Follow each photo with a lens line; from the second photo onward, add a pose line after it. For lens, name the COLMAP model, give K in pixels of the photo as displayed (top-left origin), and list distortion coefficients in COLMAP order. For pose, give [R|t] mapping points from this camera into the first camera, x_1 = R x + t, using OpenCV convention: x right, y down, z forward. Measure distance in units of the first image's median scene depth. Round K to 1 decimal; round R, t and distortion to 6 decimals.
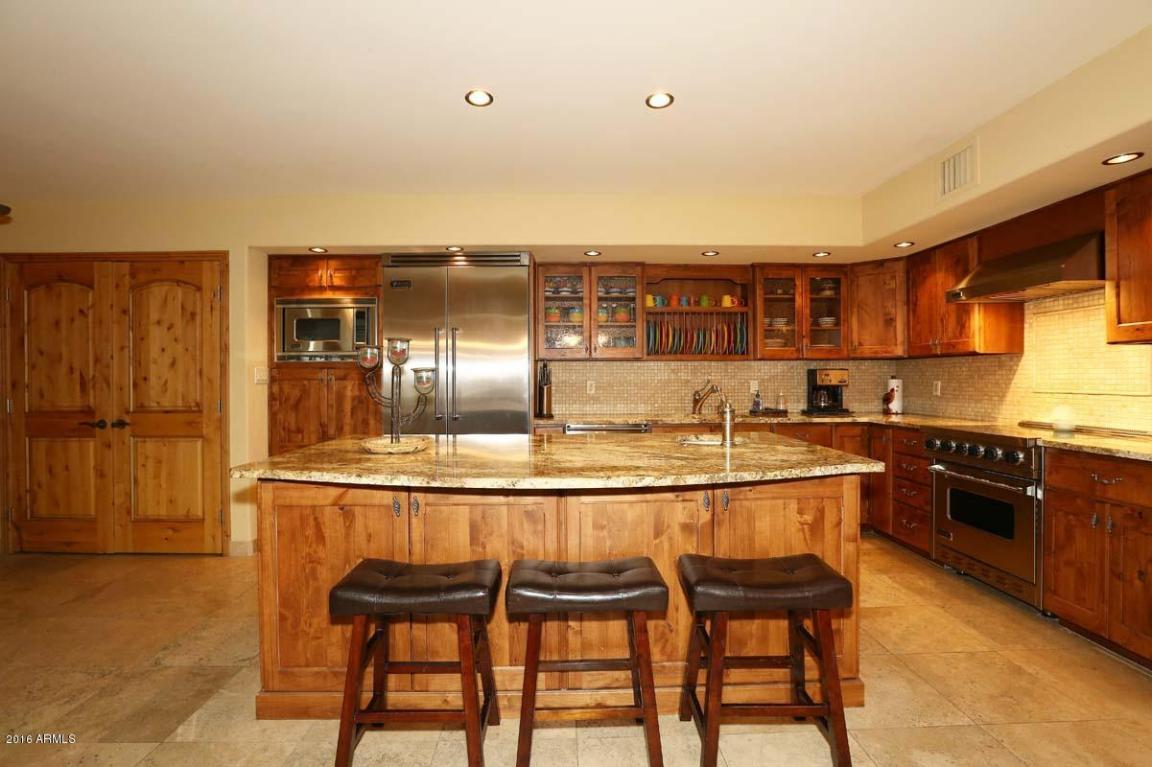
lens RADIAL K [[528.6, 0, 576.8], [0, 528.6, 376.6], [0, 0, 1]] dist [-0.036700, 0.003389]
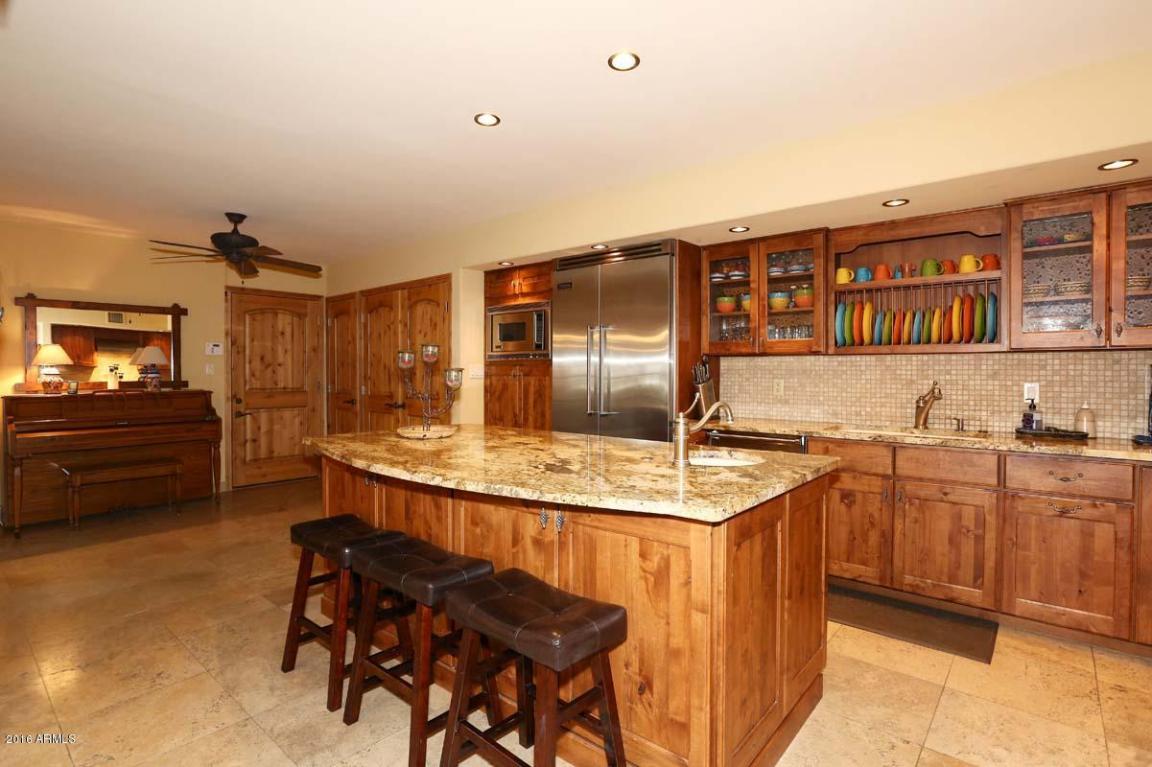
lens RADIAL K [[569.6, 0, 577.0], [0, 569.6, 380.4], [0, 0, 1]] dist [-0.013725, 0.001742]
pose [[0.749713, 0.016227, -0.661564, 0.448650], [-0.003141, 0.999775, 0.020963, -0.009771], [0.661755, -0.013638, 0.749596, 0.148318]]
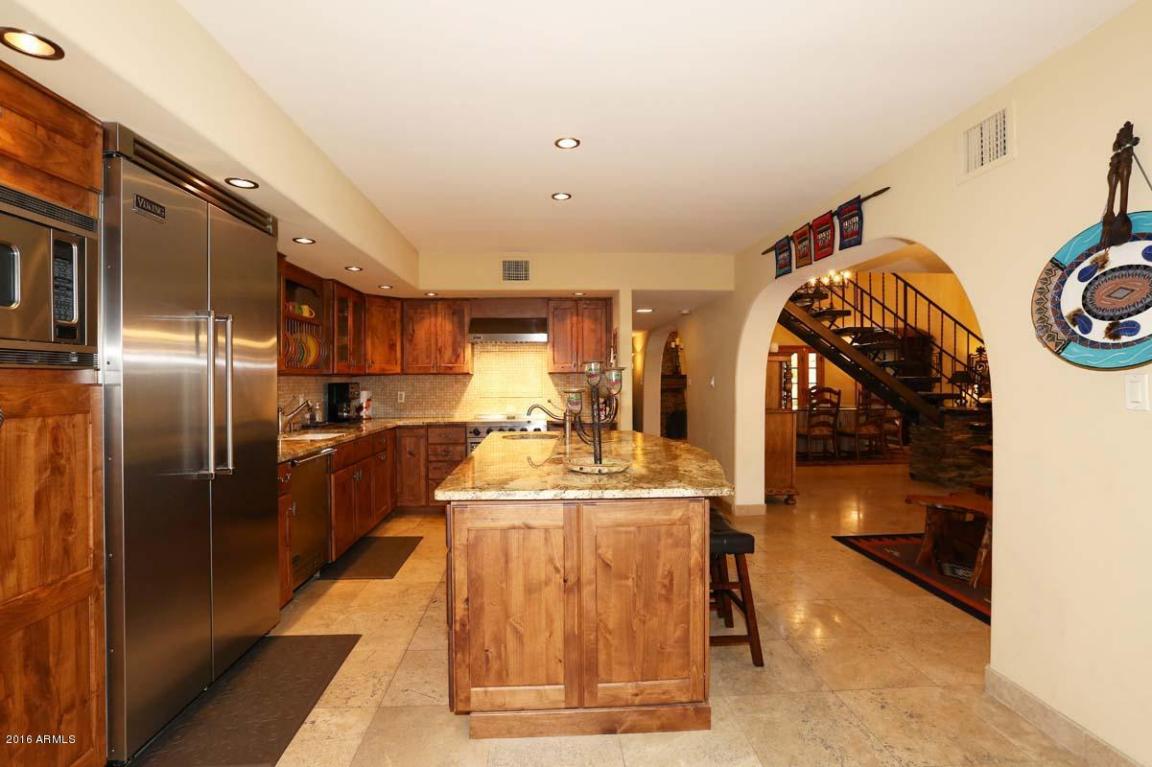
lens RADIAL K [[569.1, 0, 575.0], [0, 569.1, 381.0], [0, 0, 1]] dist [0.001048, 0.000148]
pose [[-0.034838, 0.001298, 0.999392, -0.859226], [0.002495, 0.999996, -0.001212, -0.017821], [-0.999390, 0.002451, -0.034841, 0.636639]]
